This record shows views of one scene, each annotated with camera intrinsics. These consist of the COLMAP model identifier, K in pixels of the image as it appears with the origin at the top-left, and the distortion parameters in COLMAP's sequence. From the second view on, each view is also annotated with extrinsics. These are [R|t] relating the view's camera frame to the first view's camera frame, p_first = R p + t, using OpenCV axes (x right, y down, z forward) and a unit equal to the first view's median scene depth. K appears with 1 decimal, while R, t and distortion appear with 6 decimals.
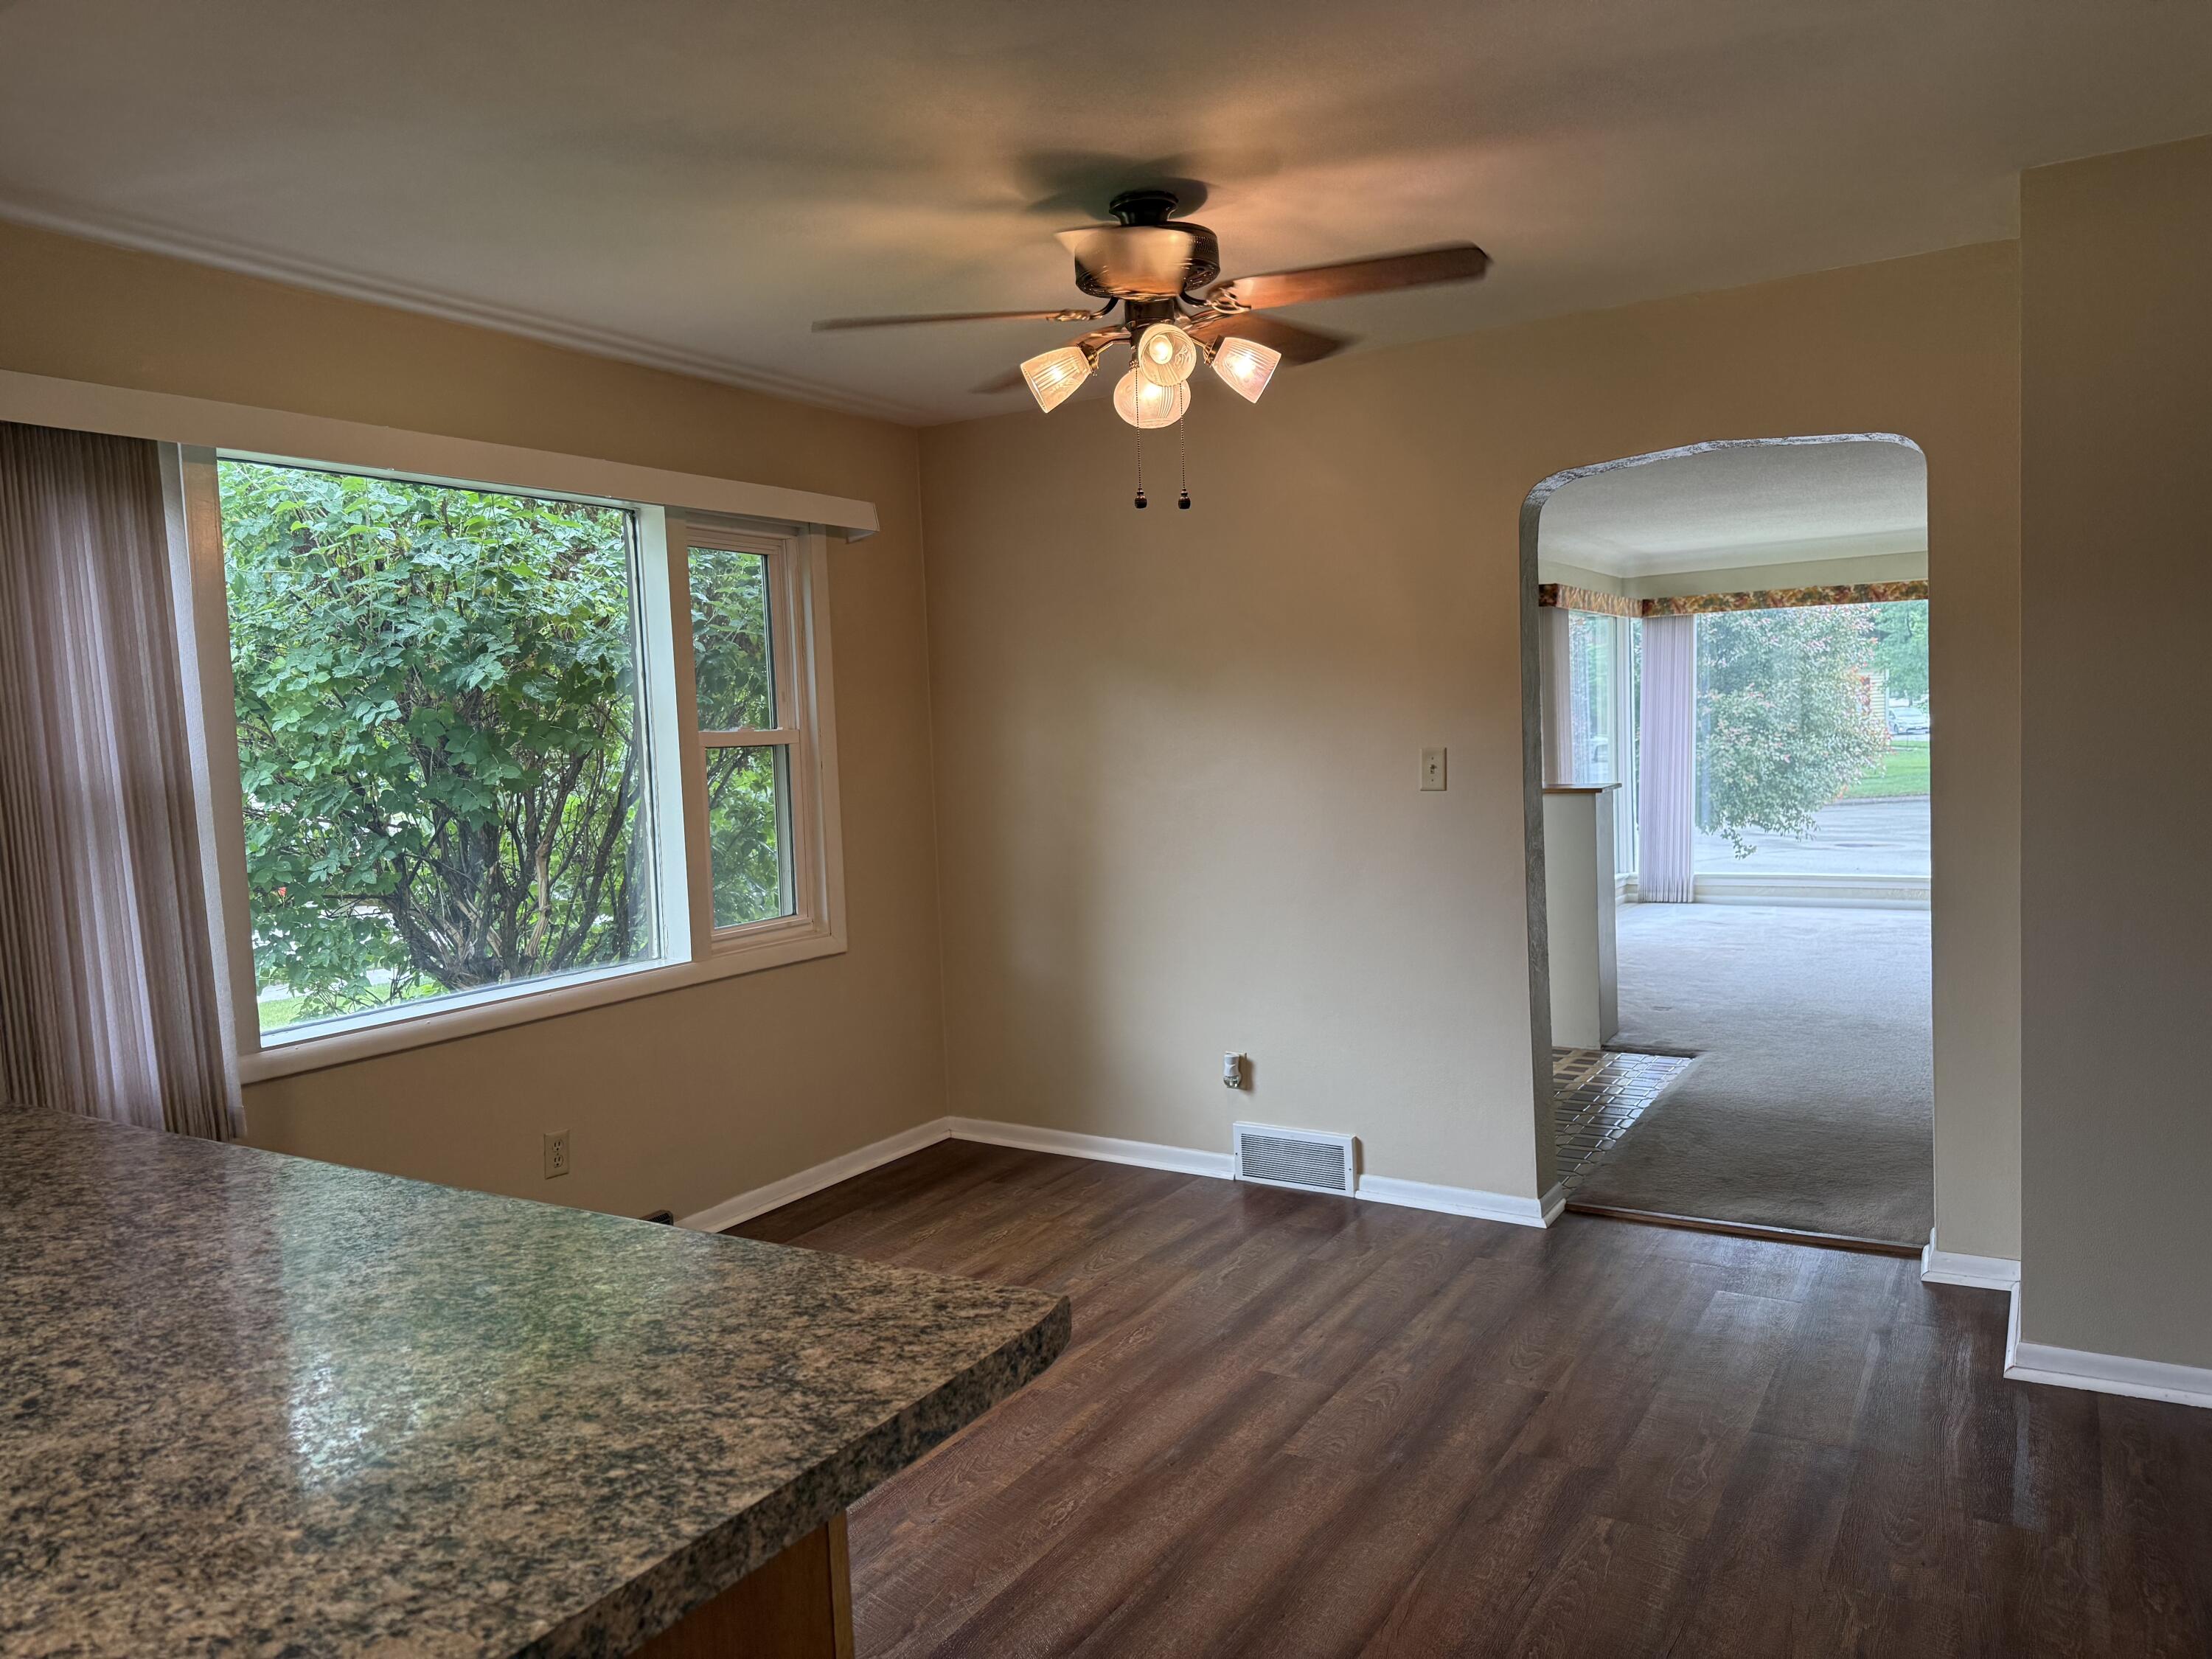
lens RADIAL K [[1539.4, 0, 1099.5], [0, 1539.4, 832.0], [0, 0, 1]] dist [0.044379, -0.041822]
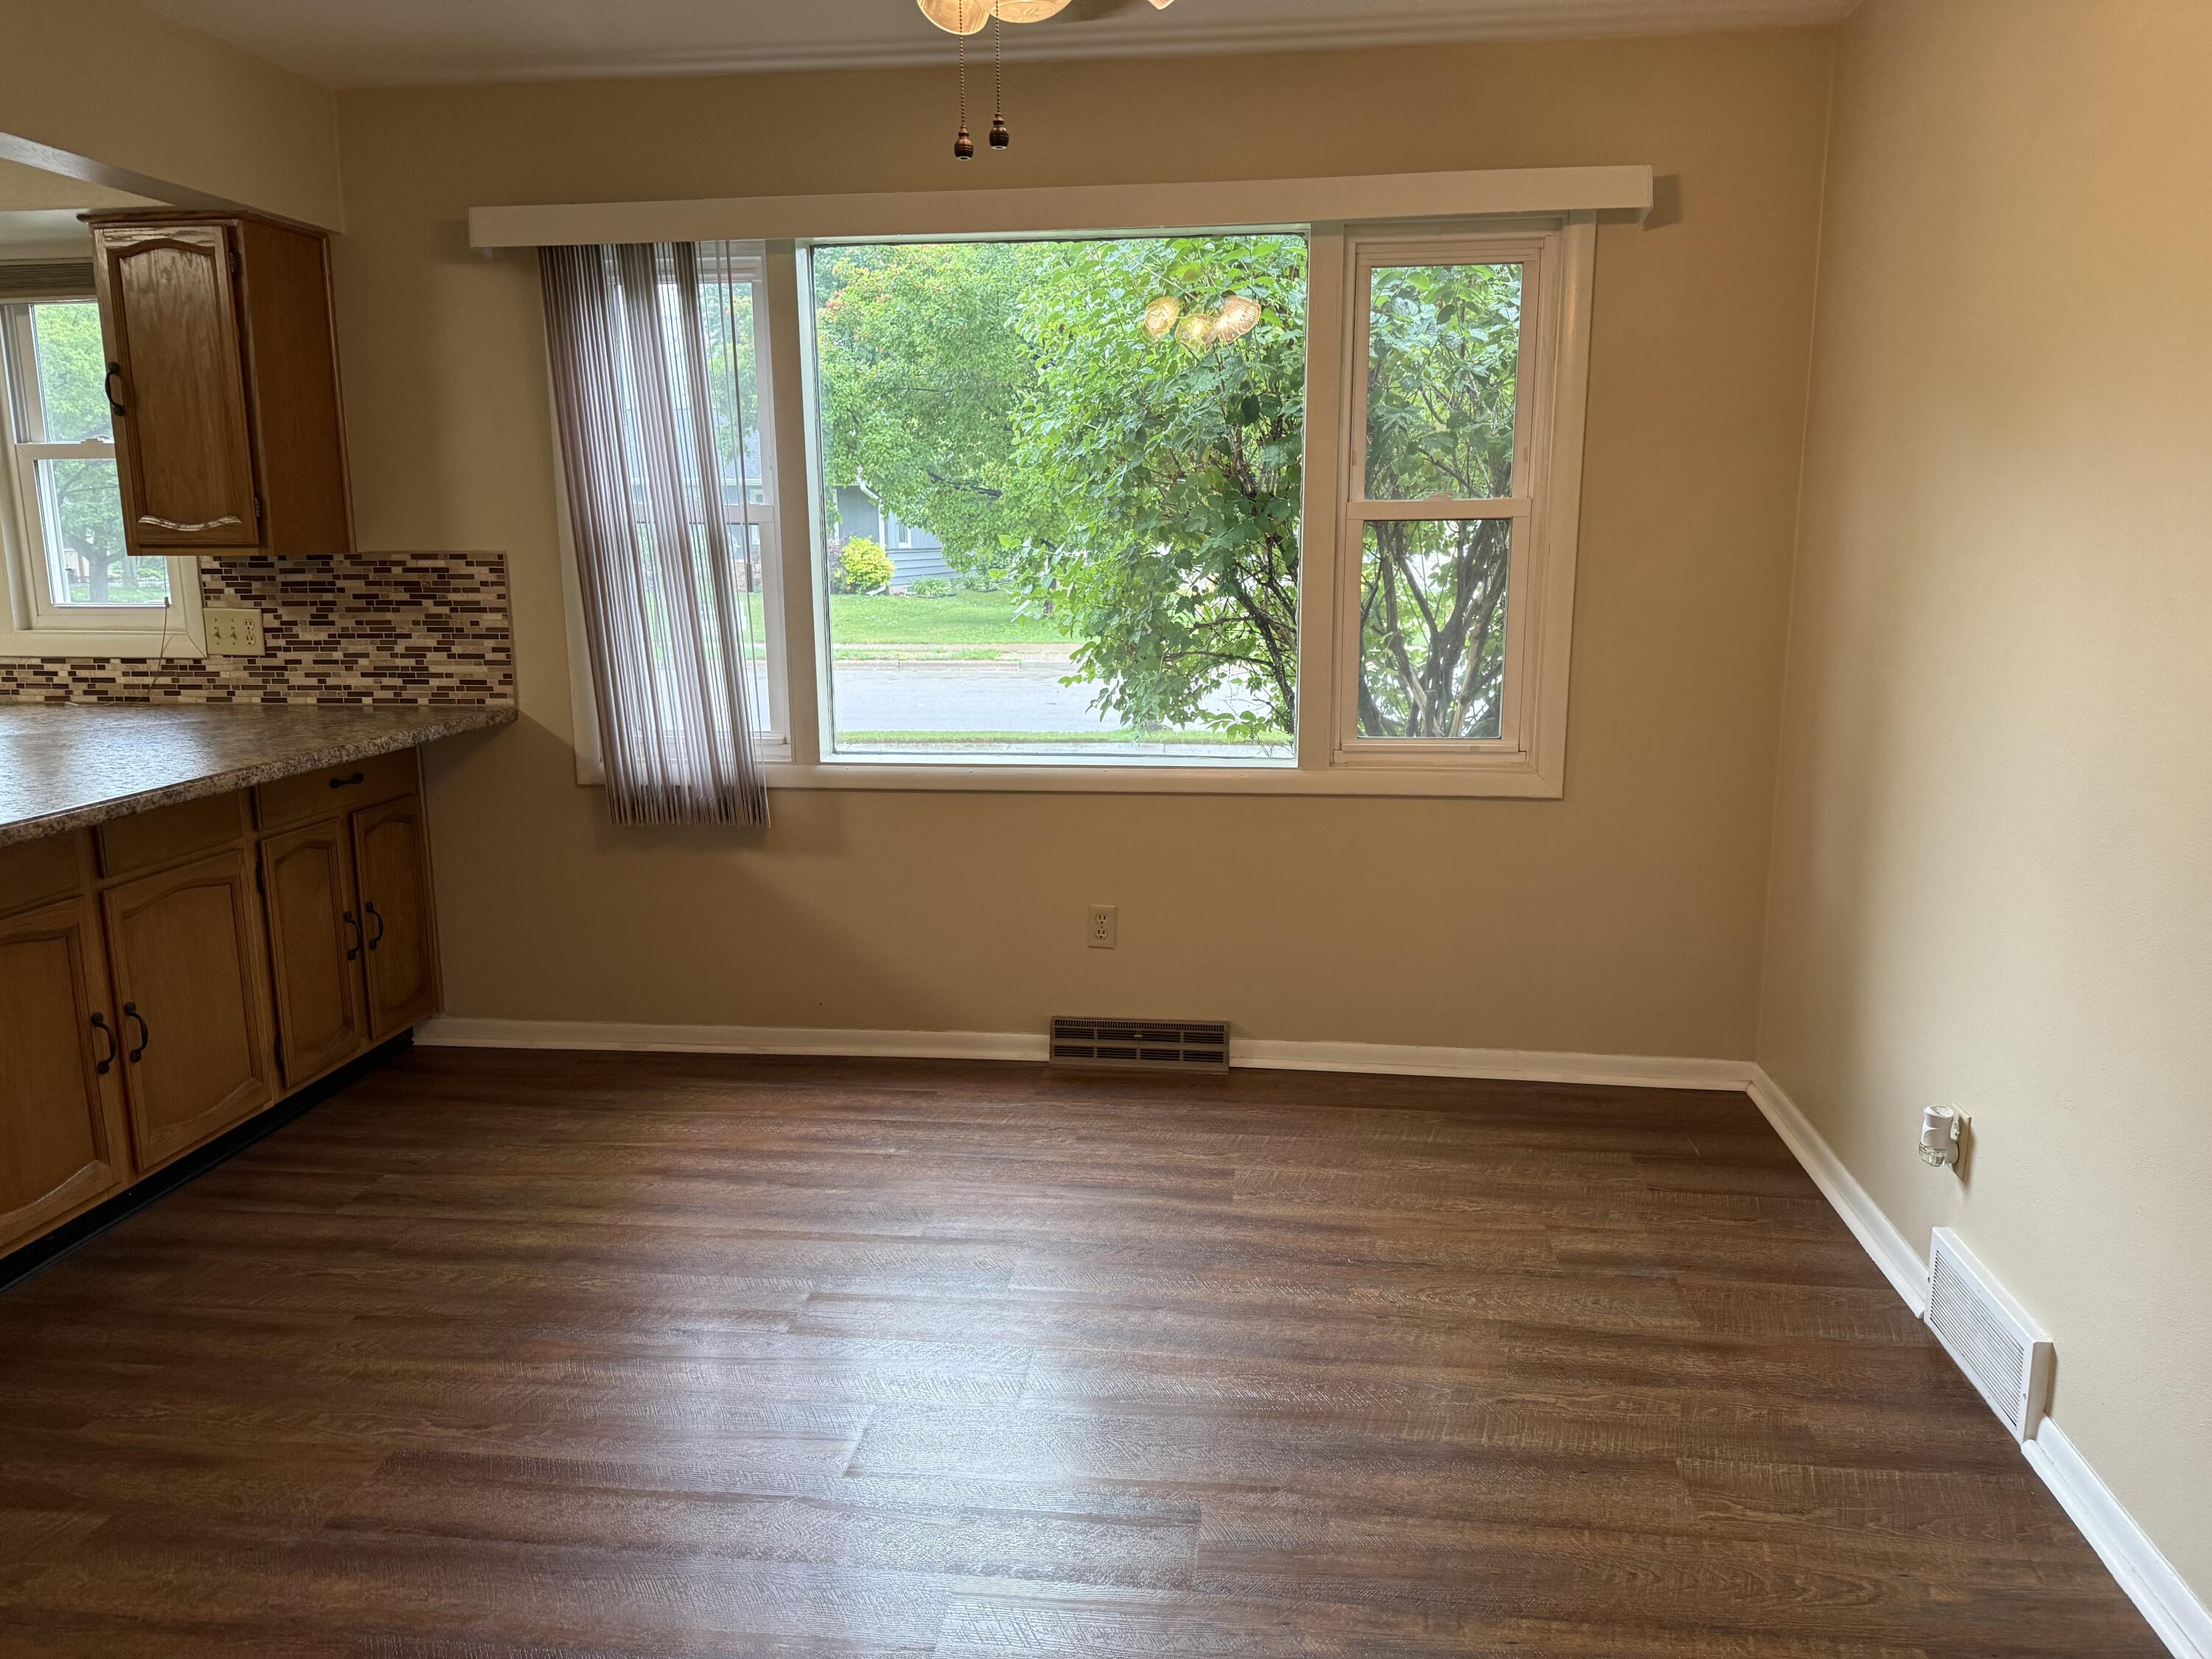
lens RADIAL K [[1539.4, 0, 1097.2], [0, 1539.4, 806.4], [0, 0, 1]] dist [0.044379, -0.041822]
pose [[0.418033, 0.199523, -0.886250, 1.604792], [-0.069149, 0.979741, 0.187954, -0.174618], [0.905796, -0.017287, 0.423360, 1.813921]]
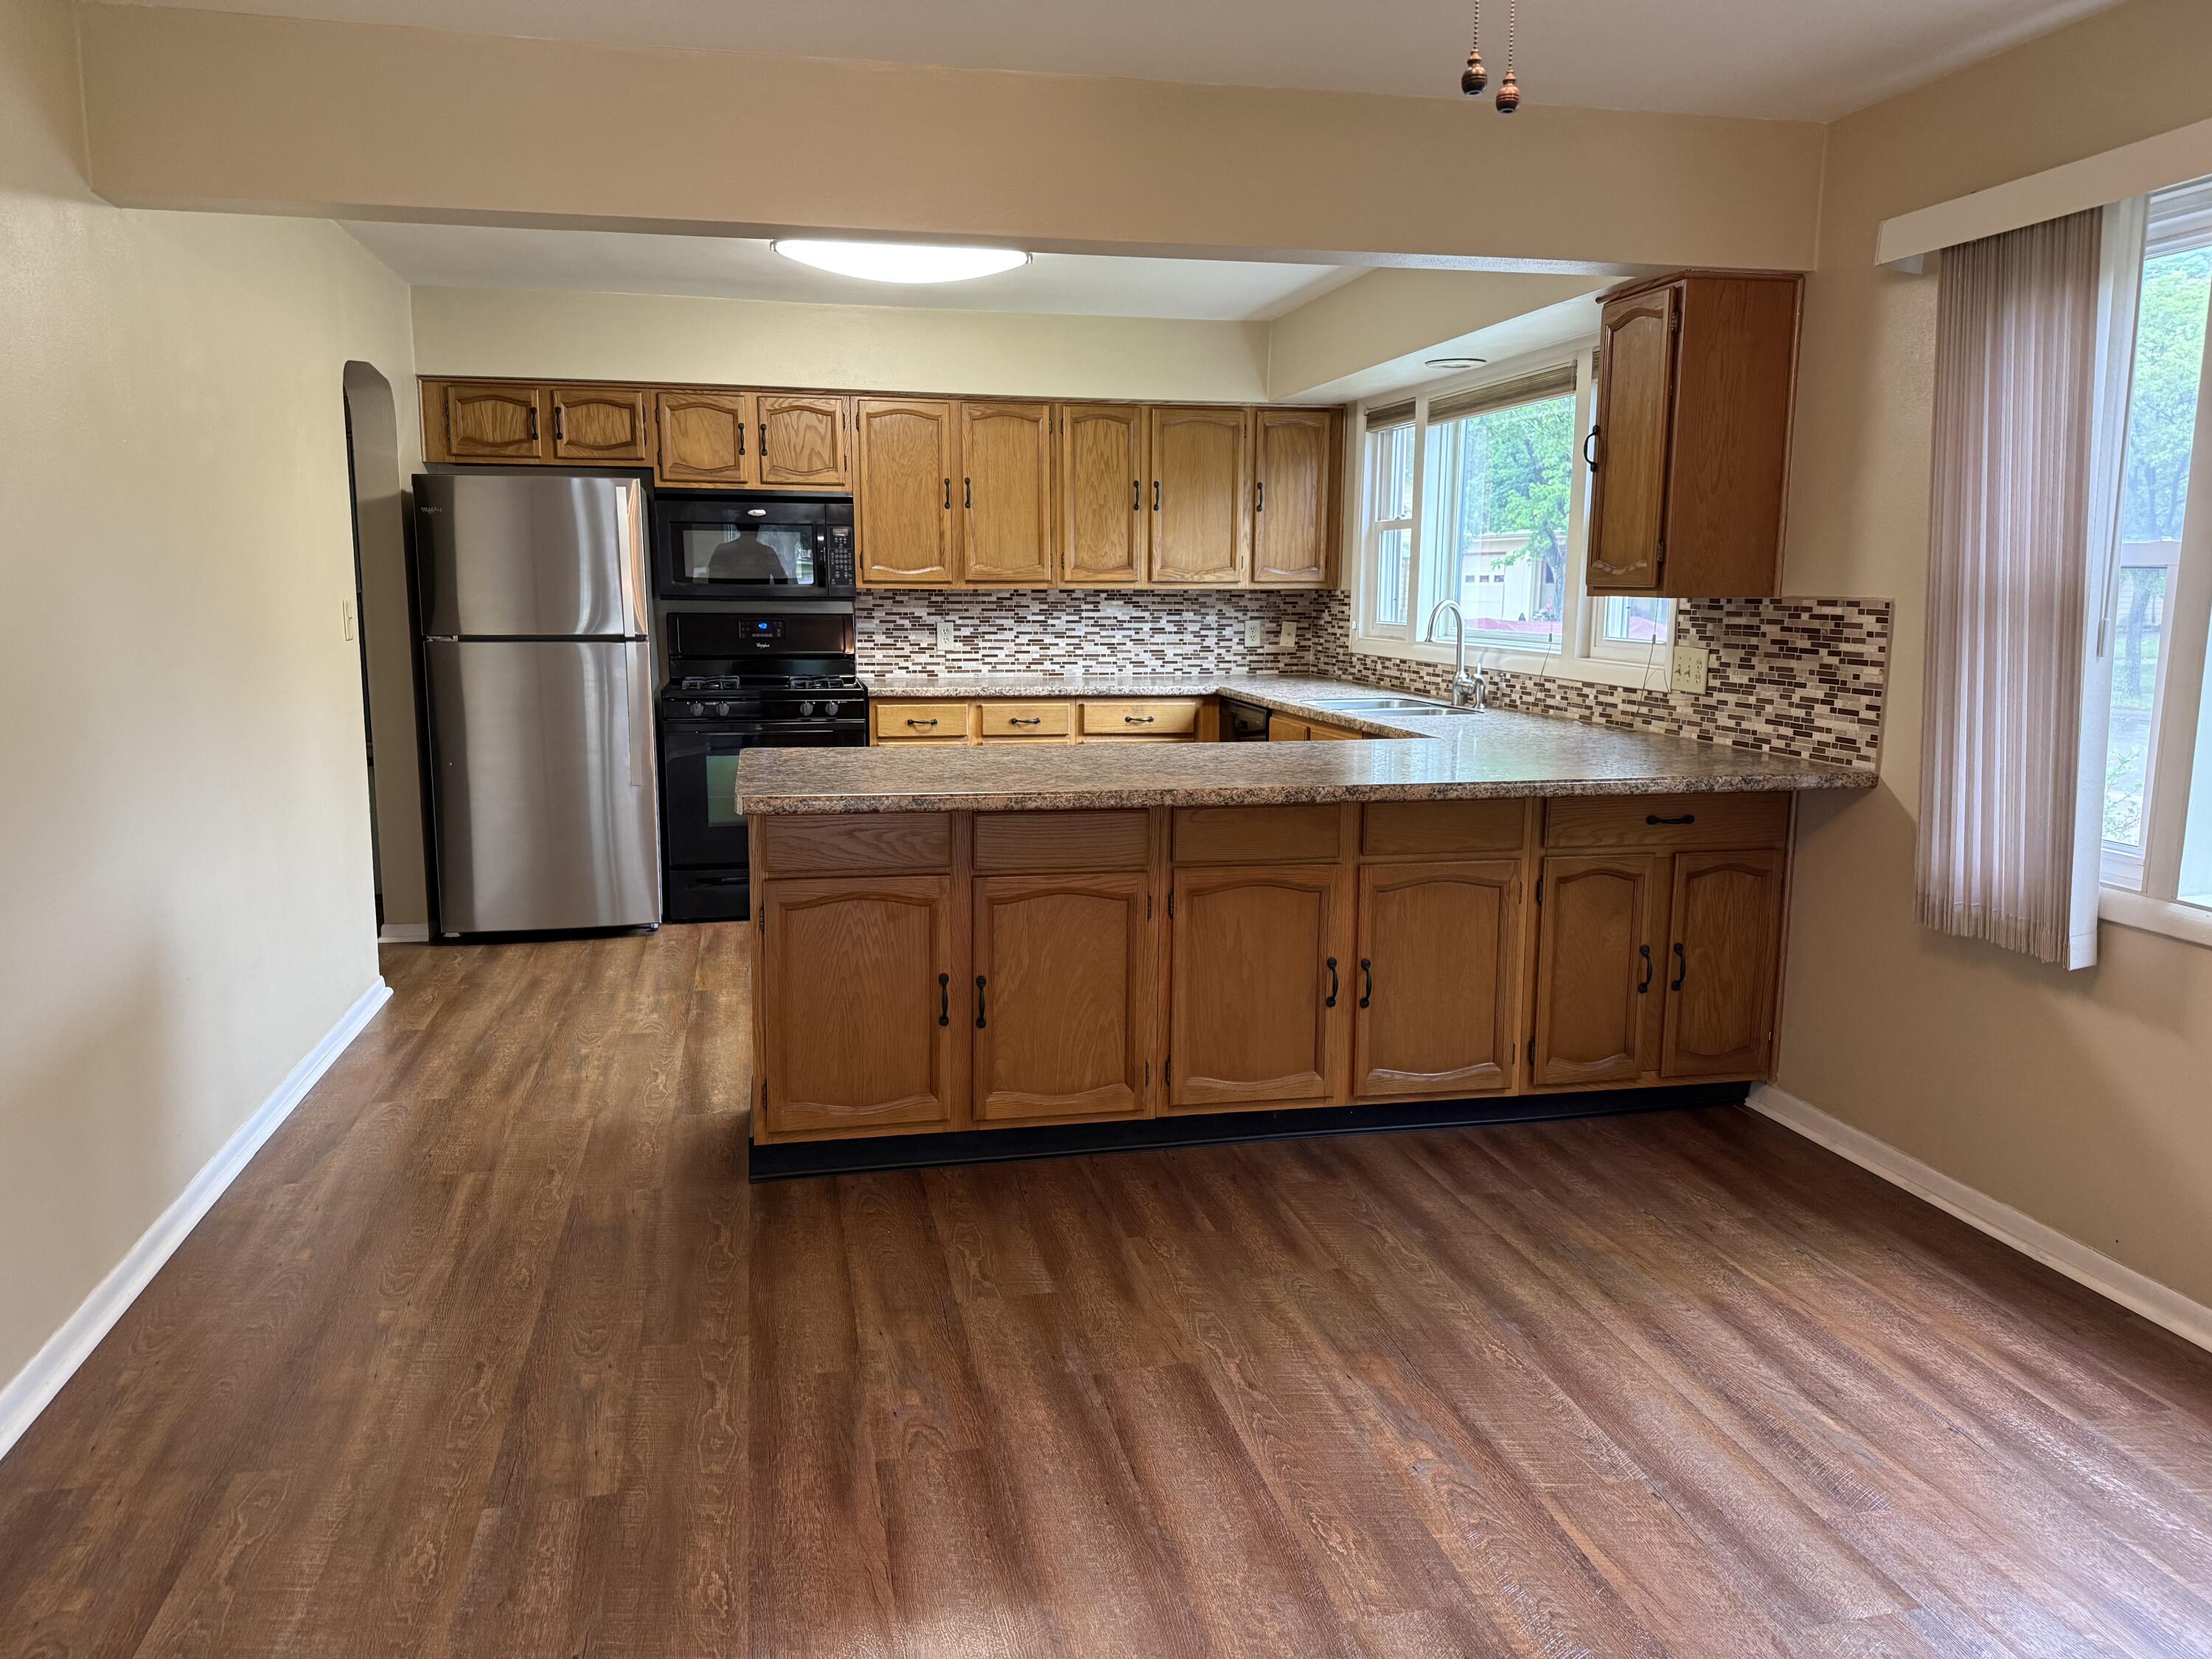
lens RADIAL K [[1539.4, 0, 1117.2], [0, 1539.4, 822.7], [0, 0, 1]] dist [0.044379, -0.041822]
pose [[-0.712480, 0.147387, -0.686039, 1.246928], [-0.023538, 0.972121, 0.233294, -0.229243], [0.701298, 0.182365, -0.689147, 2.935847]]
